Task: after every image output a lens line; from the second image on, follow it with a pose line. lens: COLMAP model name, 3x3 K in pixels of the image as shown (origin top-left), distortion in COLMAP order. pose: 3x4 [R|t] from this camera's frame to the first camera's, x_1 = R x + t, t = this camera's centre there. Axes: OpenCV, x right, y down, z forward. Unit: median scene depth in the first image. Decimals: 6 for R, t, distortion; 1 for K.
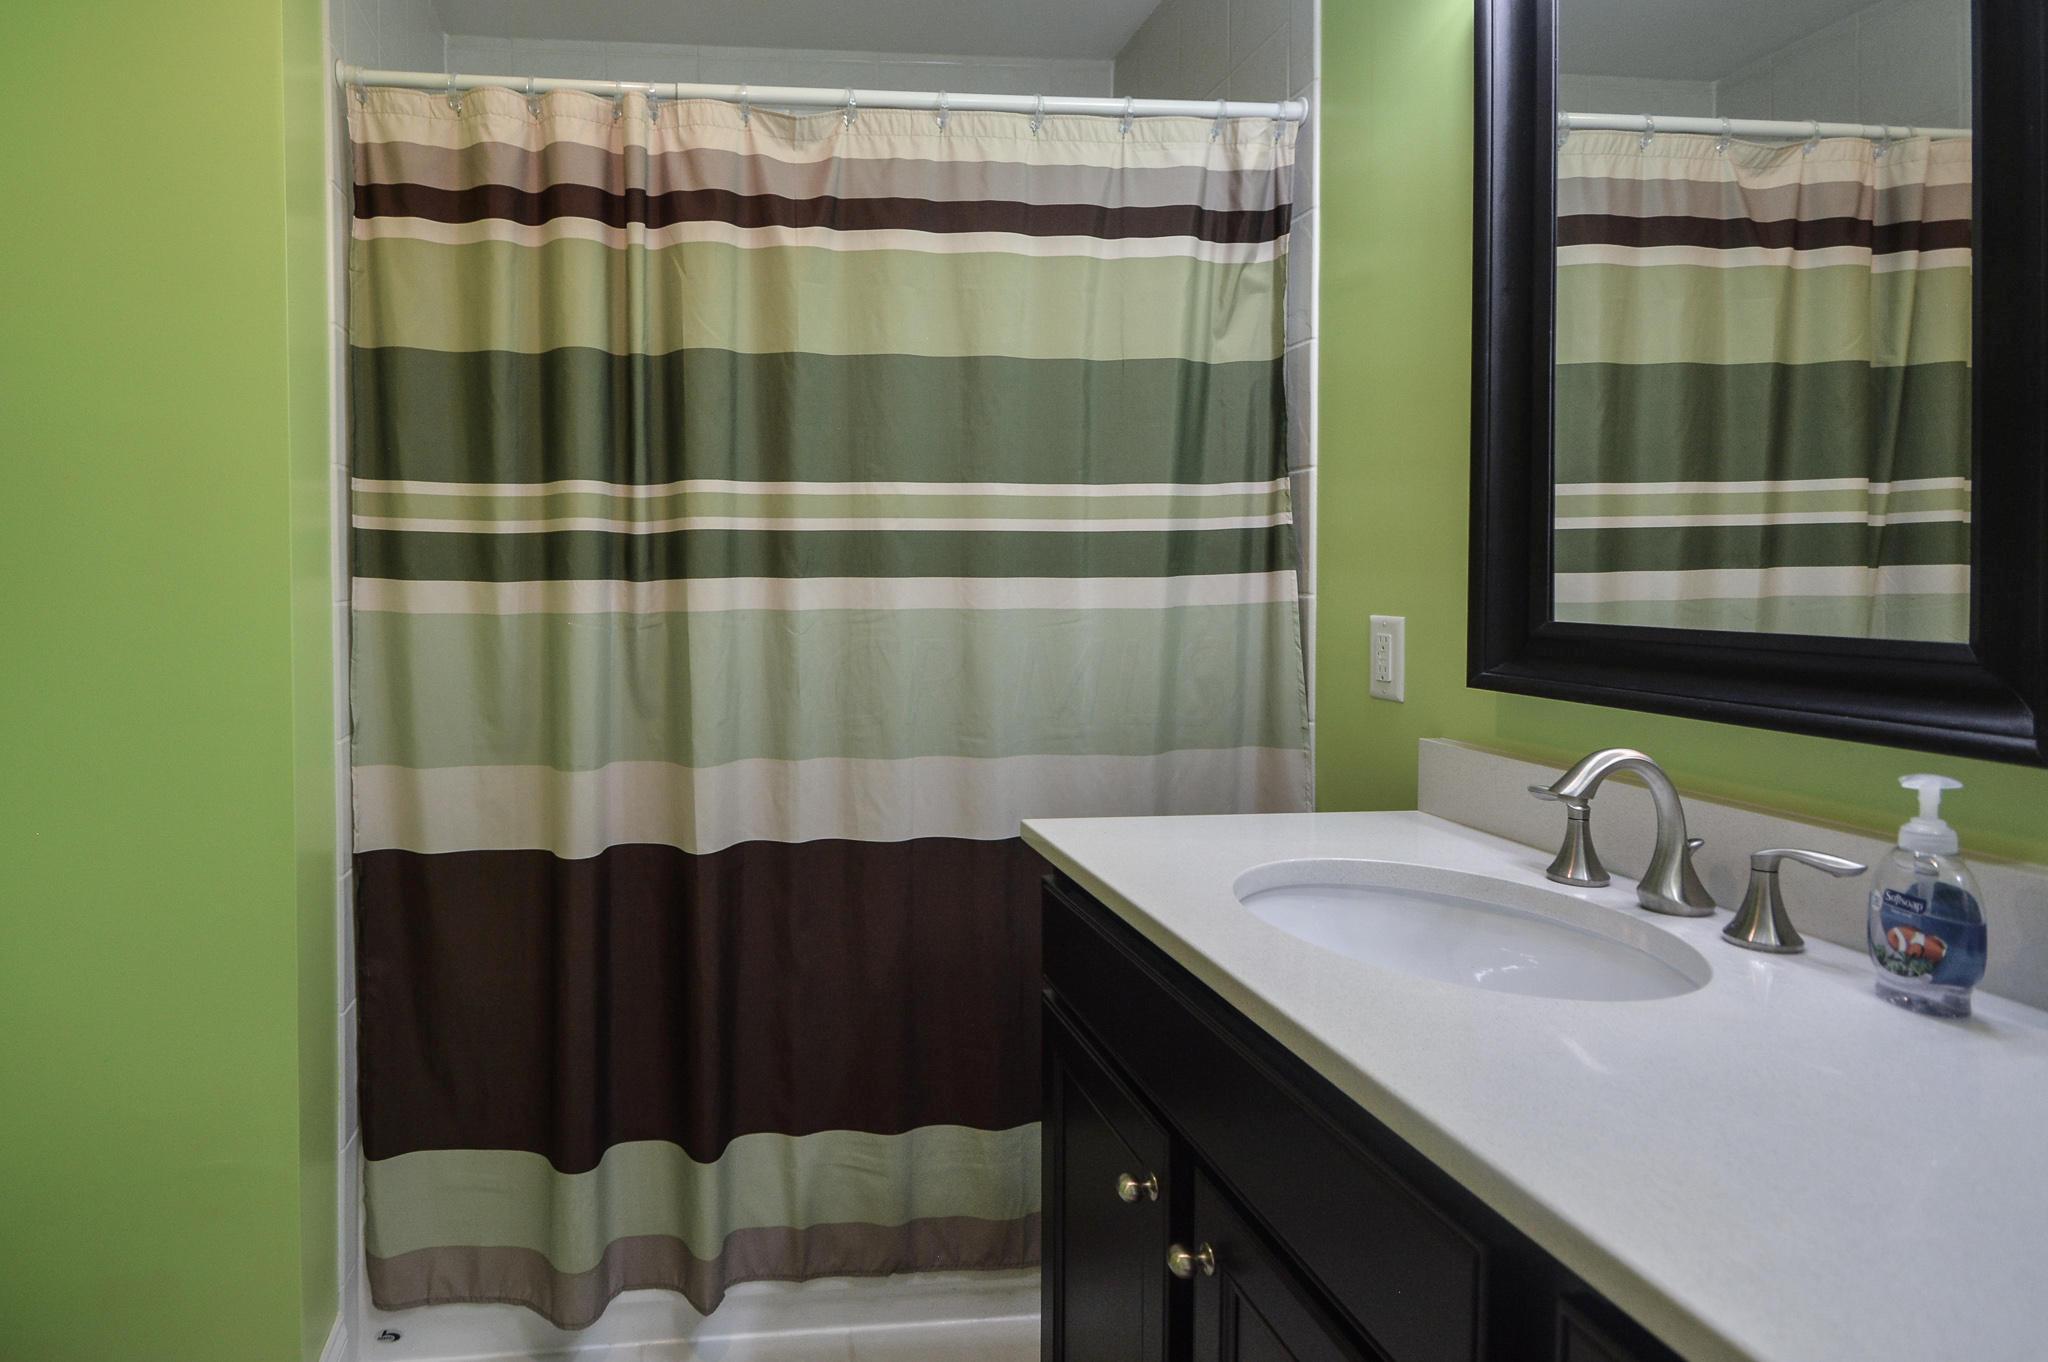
lens RADIAL K [[910.6, 0, 1018.4], [0, 910.6, 674.9], [0, 0, 1]] dist [-0.000550, -0.016148]
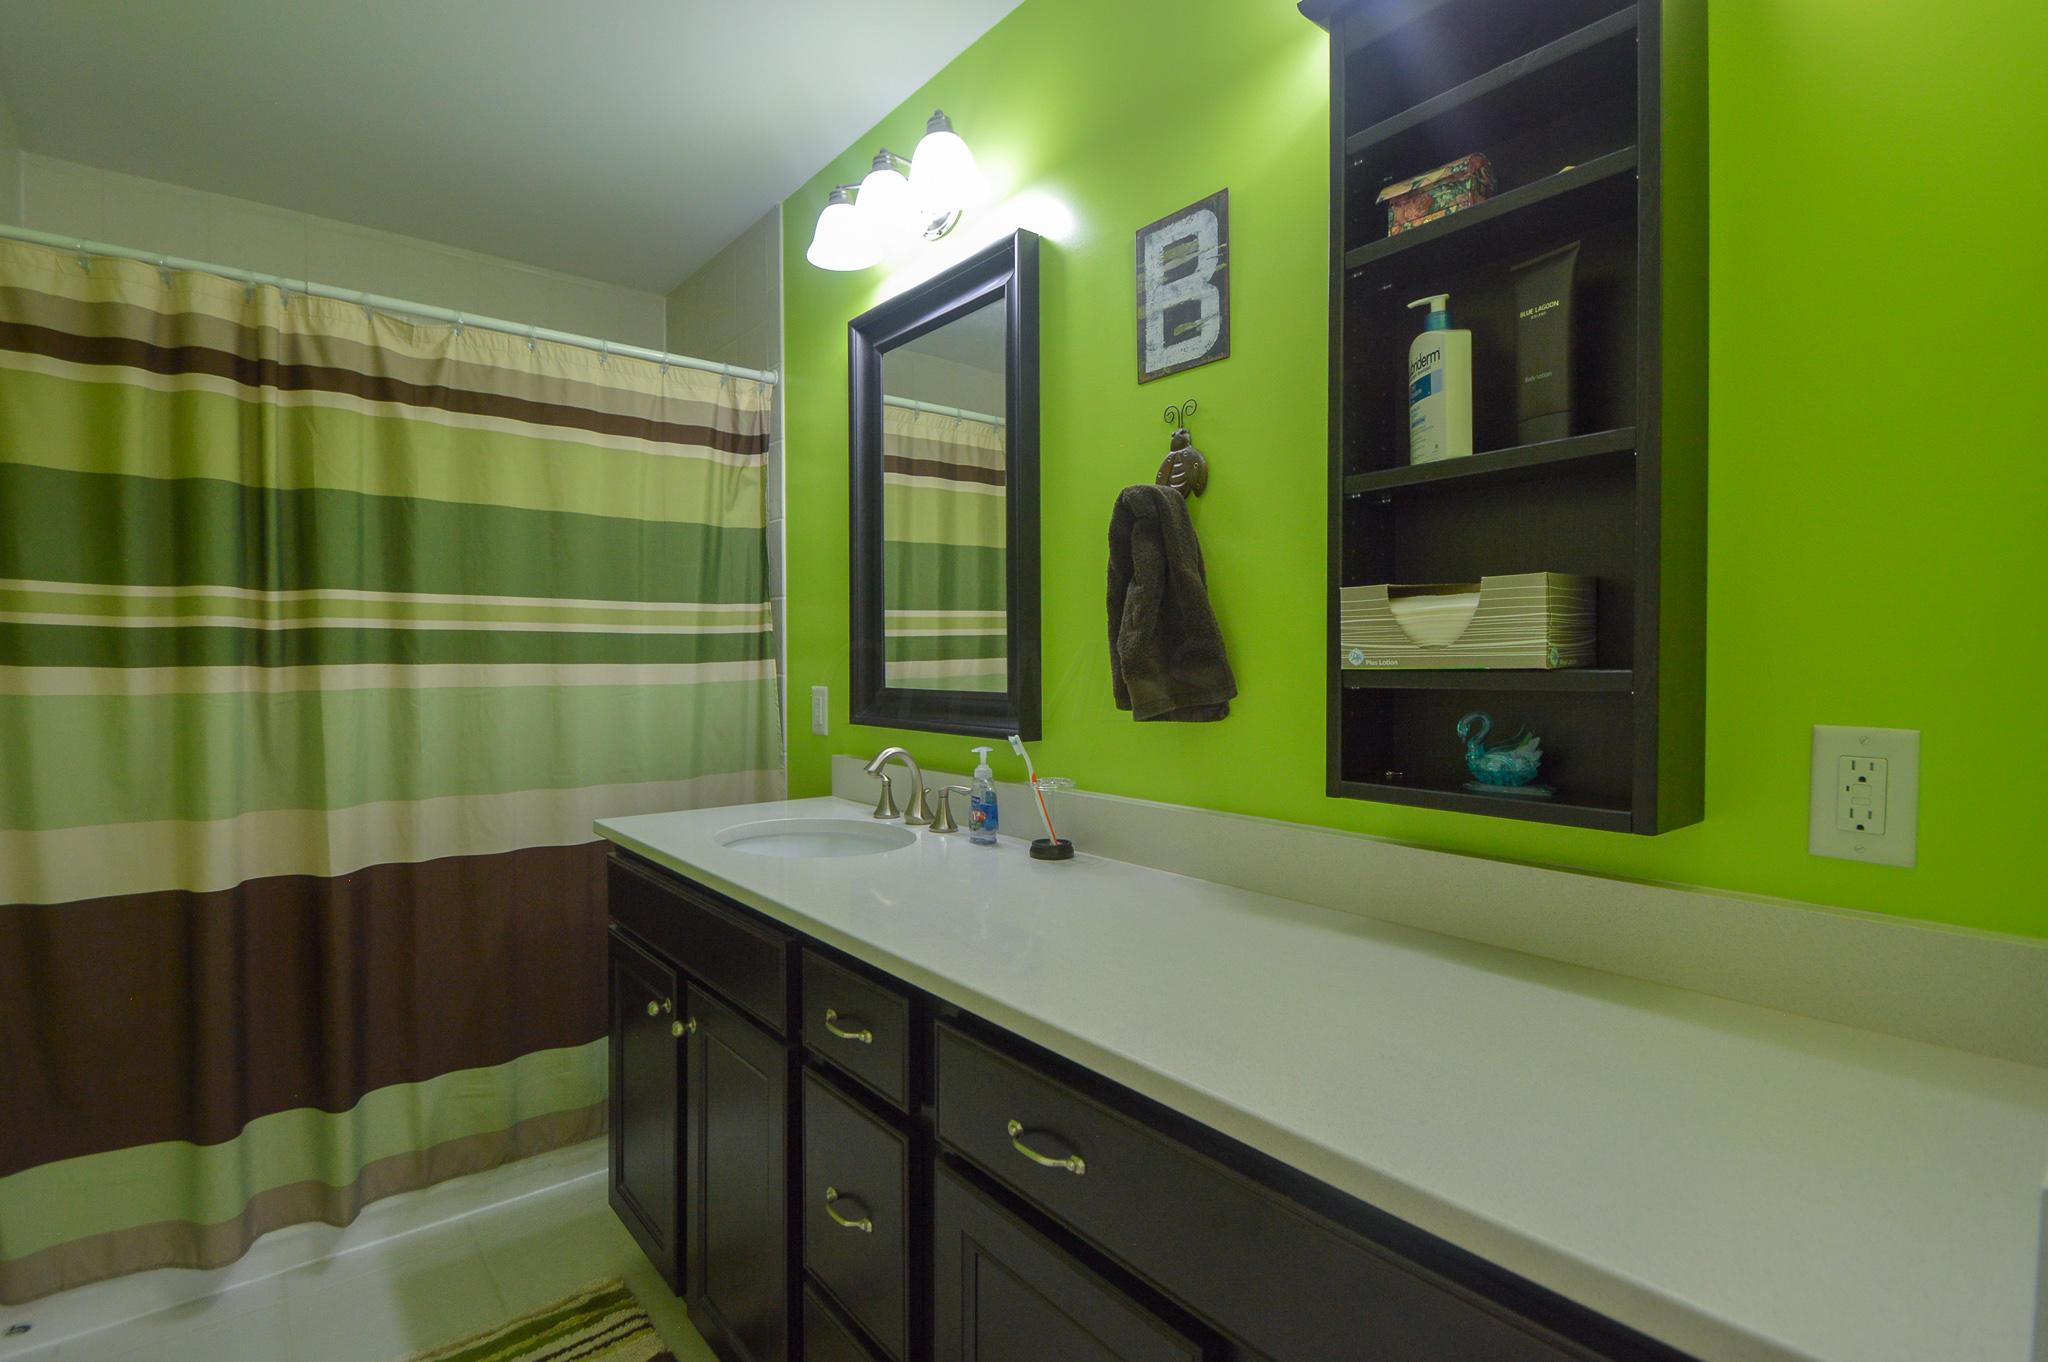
lens RADIAL K [[944.9, 0, 967.0], [0, 944.9, 696.6], [0, 0, 1]] dist [0.016490, -0.019005]
pose [[0.942068, -0.015284, 0.335073, 0.054475], [0.036417, 0.997717, -0.056878, 0.053518], [-0.333439, 0.065786, 0.940474, -0.622412]]
